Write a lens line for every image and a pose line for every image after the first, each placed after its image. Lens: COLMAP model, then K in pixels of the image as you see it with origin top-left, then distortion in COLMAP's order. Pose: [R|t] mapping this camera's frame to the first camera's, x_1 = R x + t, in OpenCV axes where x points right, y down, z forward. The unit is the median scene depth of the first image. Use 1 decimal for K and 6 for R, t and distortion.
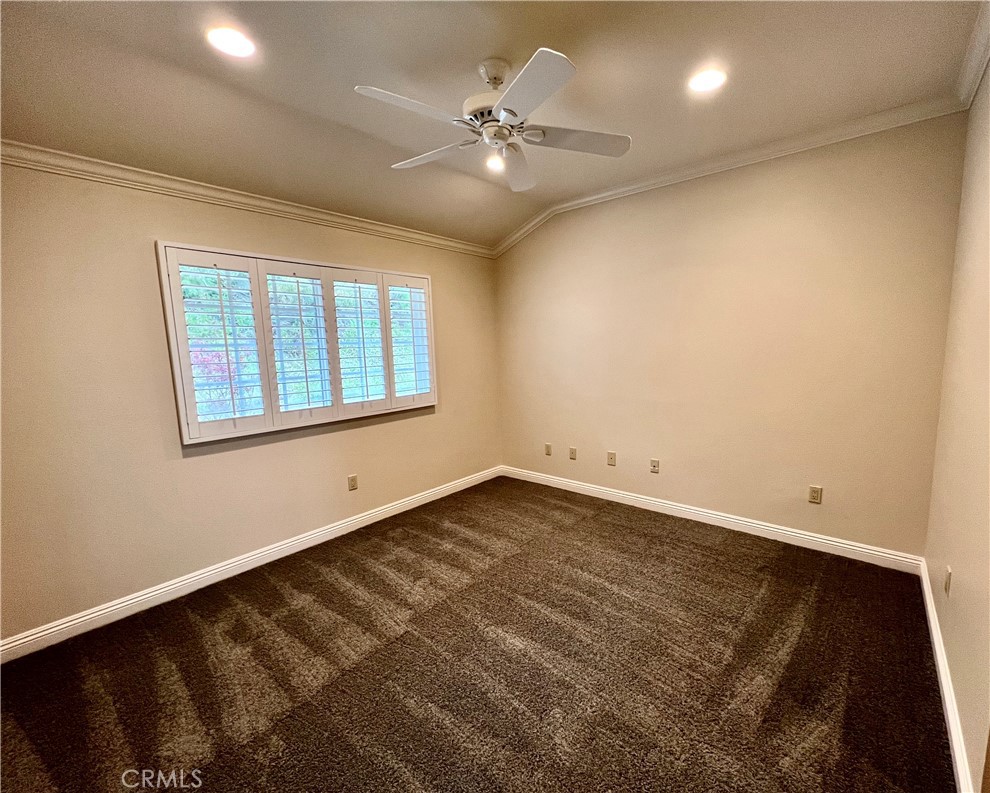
lens RADIAL K [[417.3, 0, 546.2], [0, 417.3, 391.8], [0, 0, 1]] dist [0.000579, -0.000022]
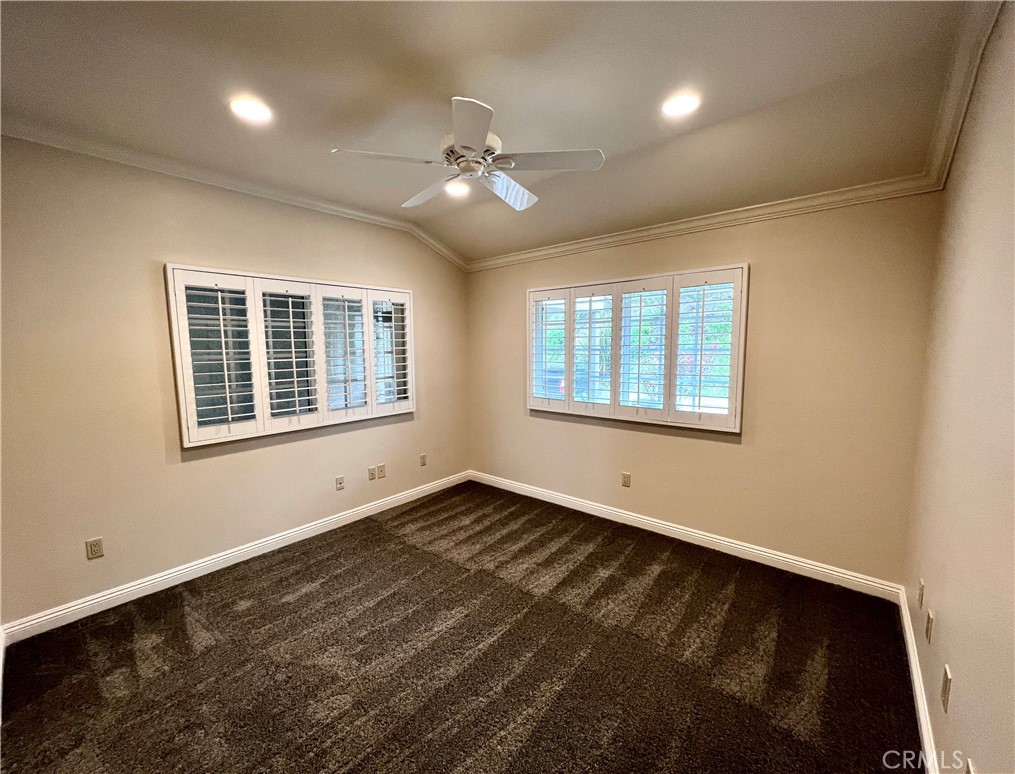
lens RADIAL K [[411.5, 0, 507.5], [0, 411.5, 387.0], [0, 0, 1]] dist [-0.001092, -0.000078]
pose [[-0.041080, 0.110621, -0.993013, 0.682312], [-0.119468, 0.986178, 0.114802, -0.122062], [0.991988, 0.123350, -0.027296, 0.834896]]
